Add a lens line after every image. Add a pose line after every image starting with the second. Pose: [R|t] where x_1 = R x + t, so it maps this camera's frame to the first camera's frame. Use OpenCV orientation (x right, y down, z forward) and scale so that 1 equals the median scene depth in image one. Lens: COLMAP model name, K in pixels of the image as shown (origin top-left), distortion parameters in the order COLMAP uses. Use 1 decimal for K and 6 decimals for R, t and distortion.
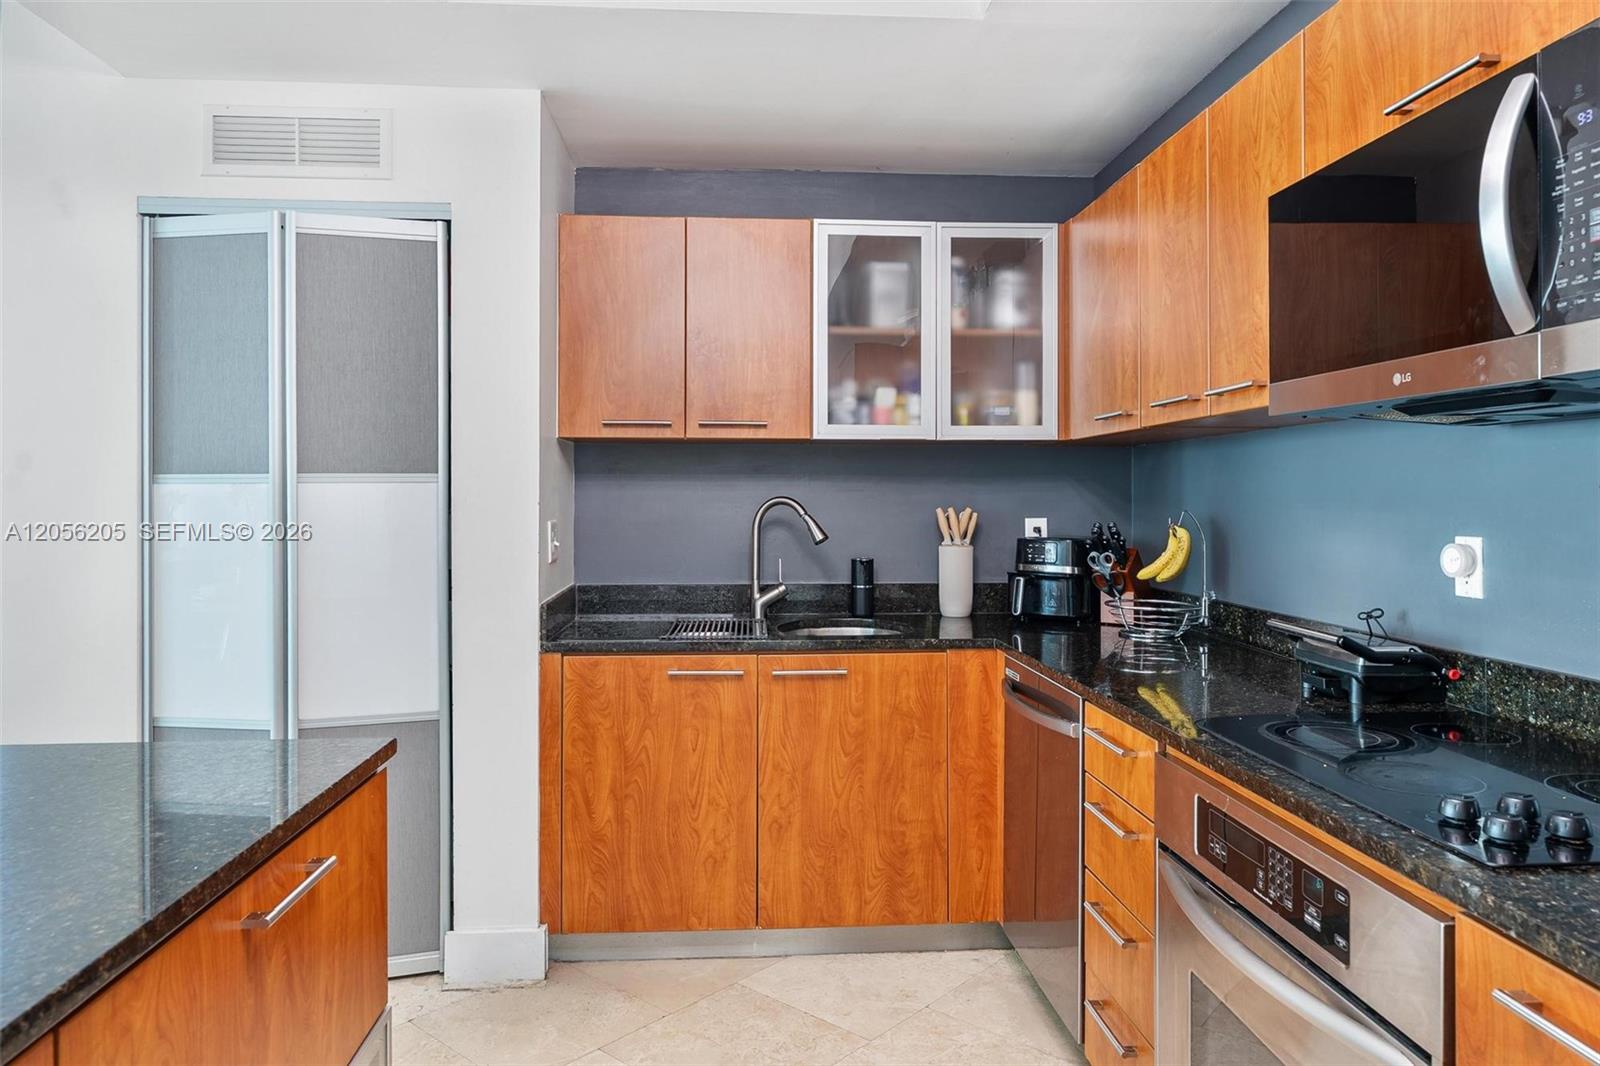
lens RADIAL K [[1033.7, 0, 787.5], [0, 1033.7, 491.8], [0, 0, 1]] dist [0.007758, -0.005853]
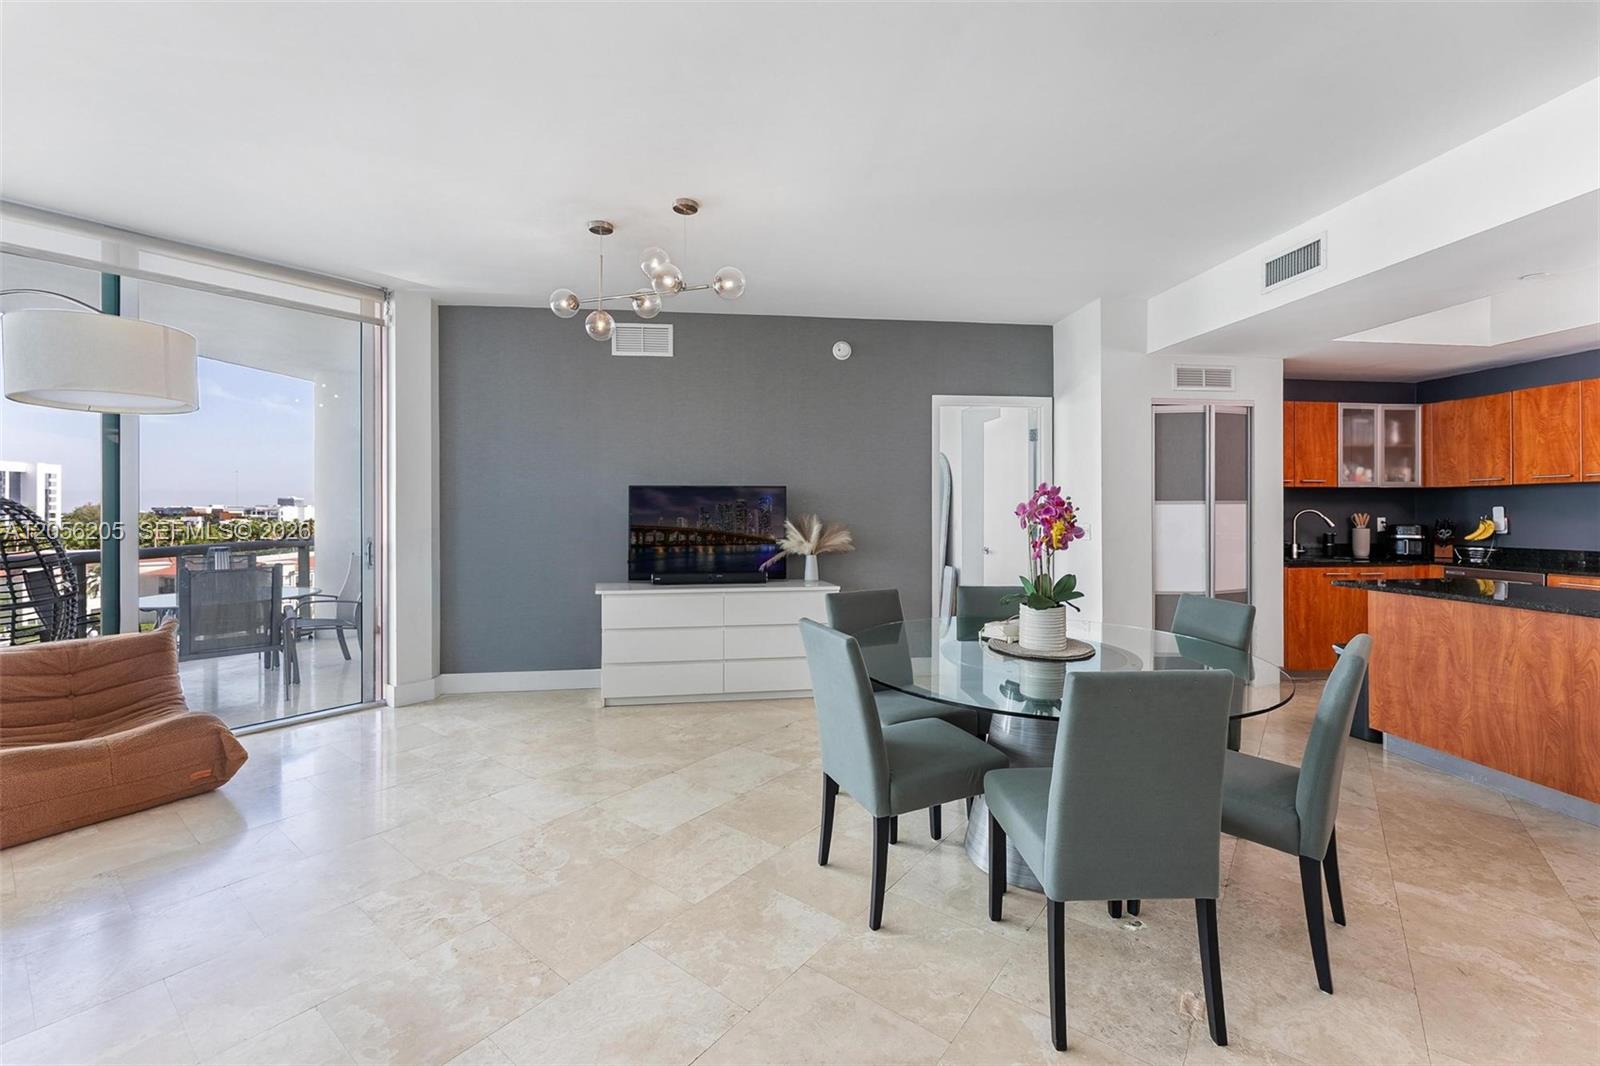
lens RADIAL K [[635.0, 0, 795.8], [0, 635.0, 516.1], [0, 0, 1]] dist [-0.005038, -0.000376]
pose [[0.998579, -0.003157, 0.053207, -1.587309], [0.002370, 0.999887, 0.014845, -0.005114], [-0.053248, -0.014697, 0.998473, -0.578768]]
